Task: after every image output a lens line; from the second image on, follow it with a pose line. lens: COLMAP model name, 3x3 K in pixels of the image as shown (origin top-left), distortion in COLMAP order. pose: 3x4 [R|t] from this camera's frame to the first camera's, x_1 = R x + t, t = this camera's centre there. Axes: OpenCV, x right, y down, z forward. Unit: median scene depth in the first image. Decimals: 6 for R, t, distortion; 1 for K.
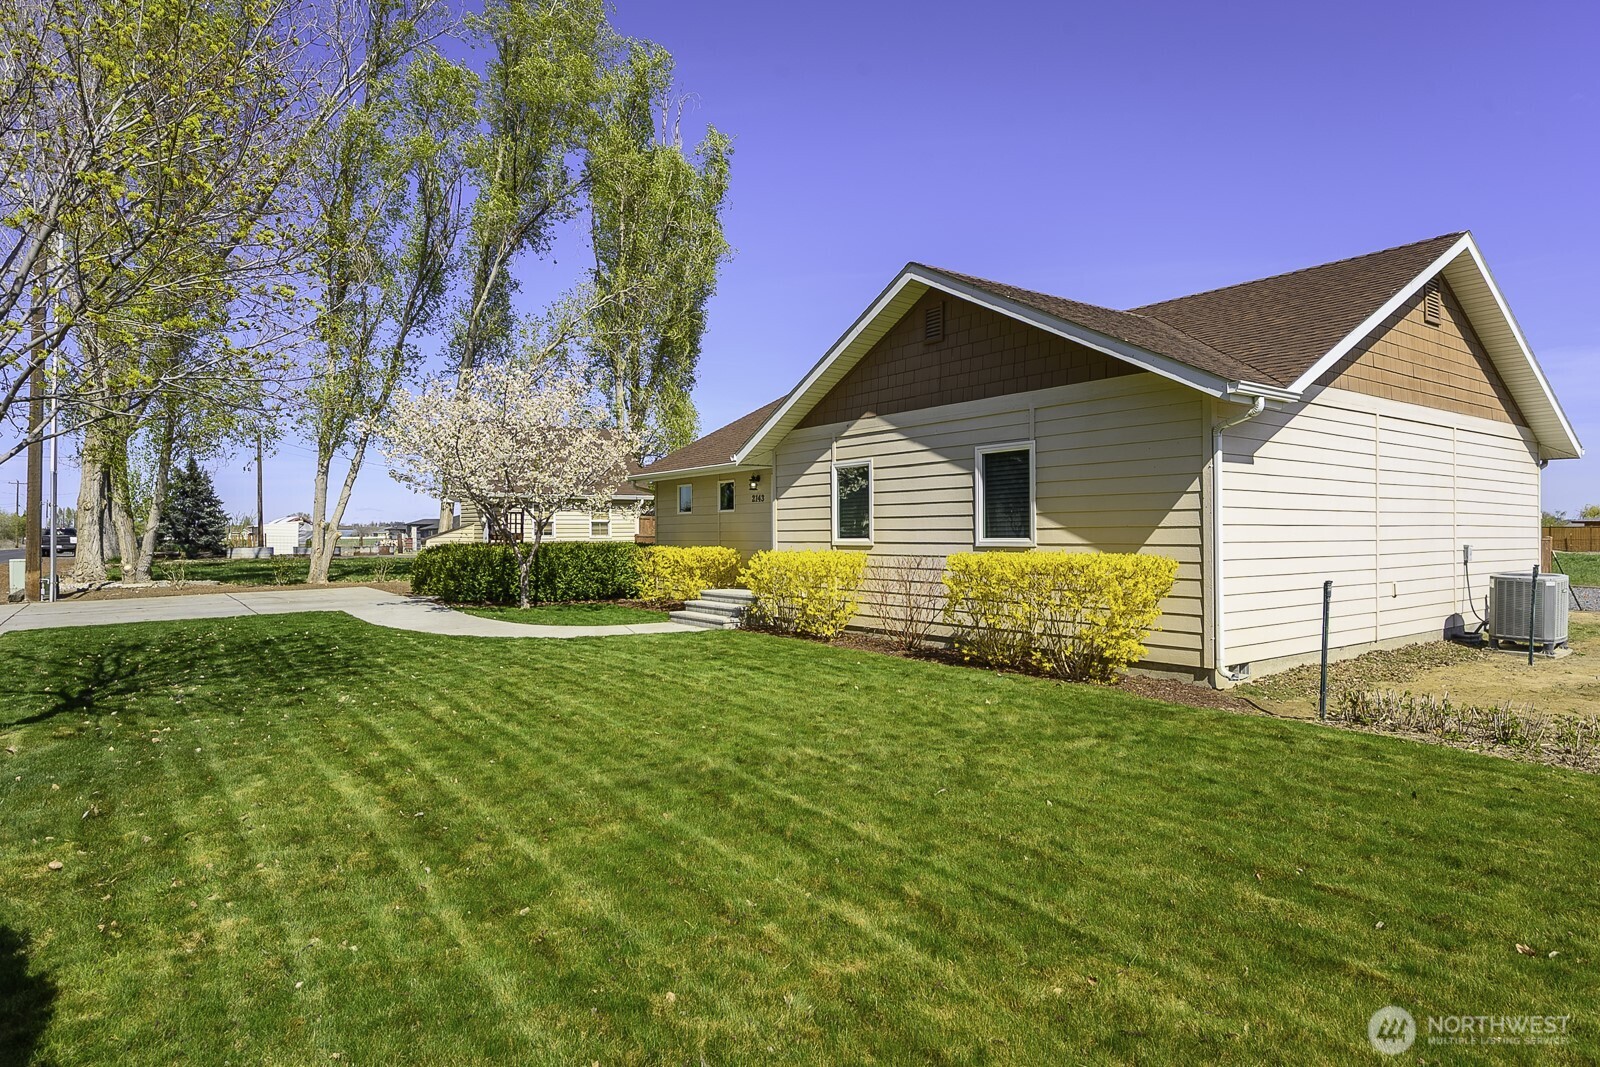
lens RADIAL K [[860.9, 0, 802.1], [0, 860.9, 531.0], [0, 0, 1]] dist [0.001136, -0.000084]
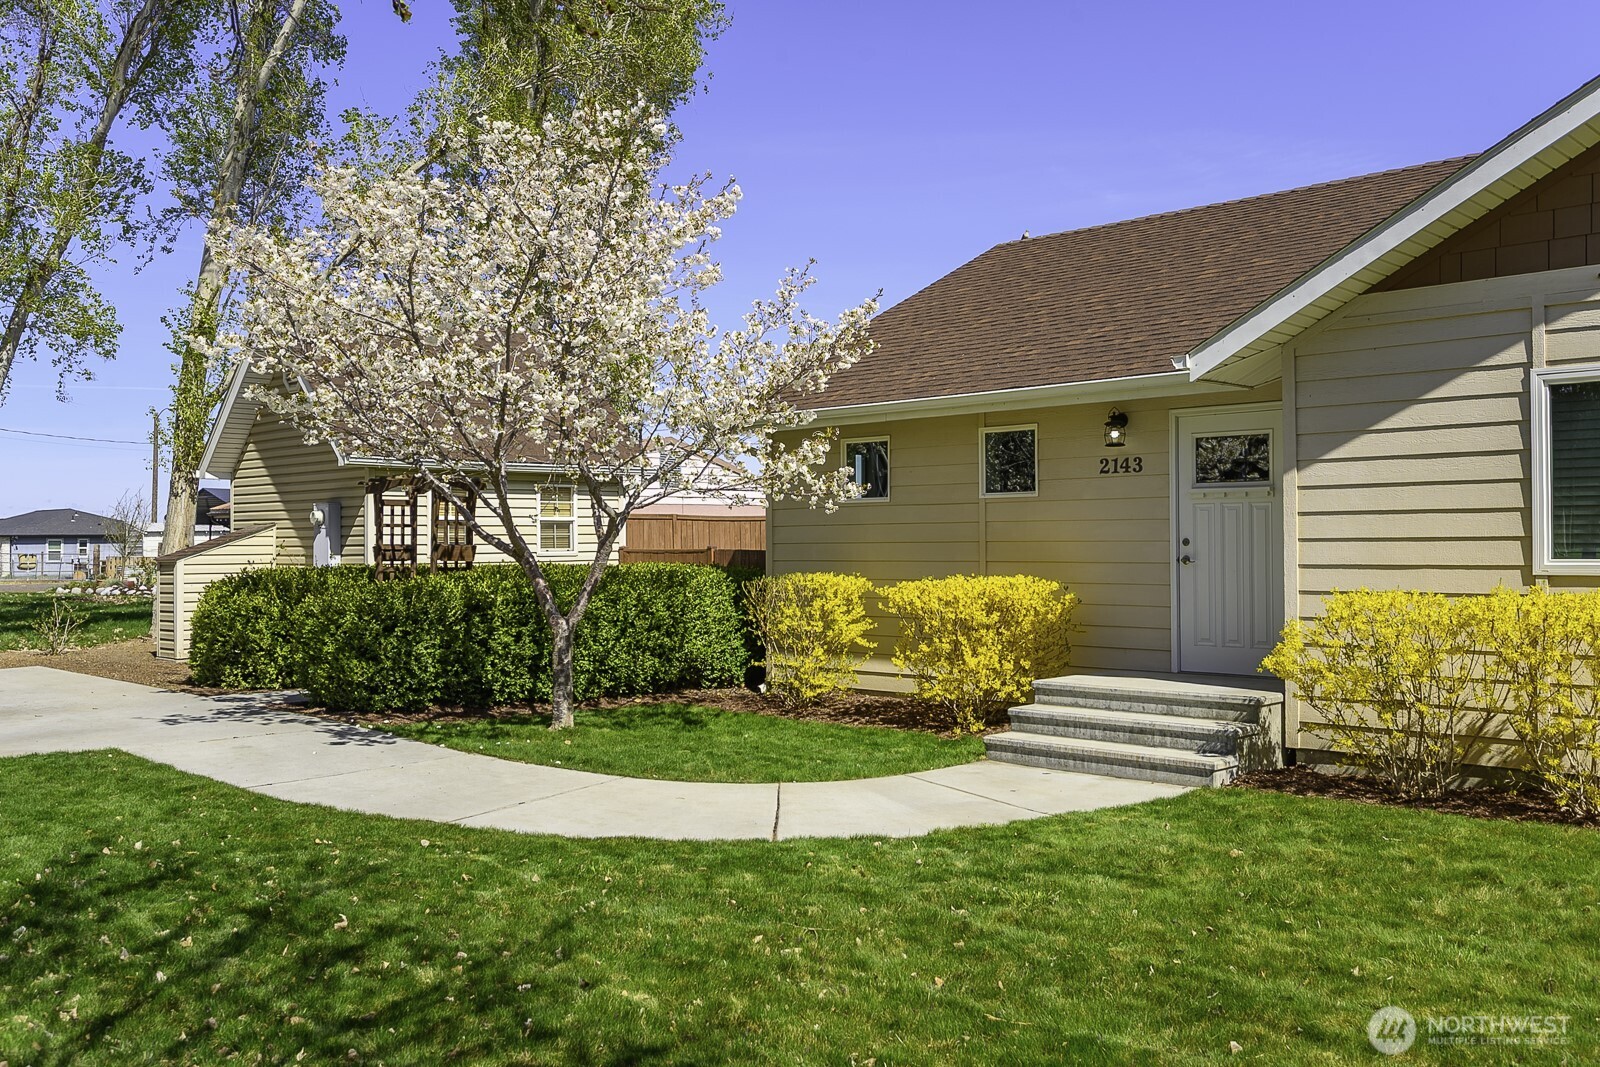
lens RADIAL K [[1362.9, 0, 798.3], [0, 1362.9, 531.7], [0, 0, 1]] dist [-0.001238, 0.003531]
pose [[0.988984, -0.001933, 0.148012, -0.406607], [0.002620, 0.999987, -0.004451, -0.002081], [-0.148002, 0.004790, 0.988975, 0.435226]]
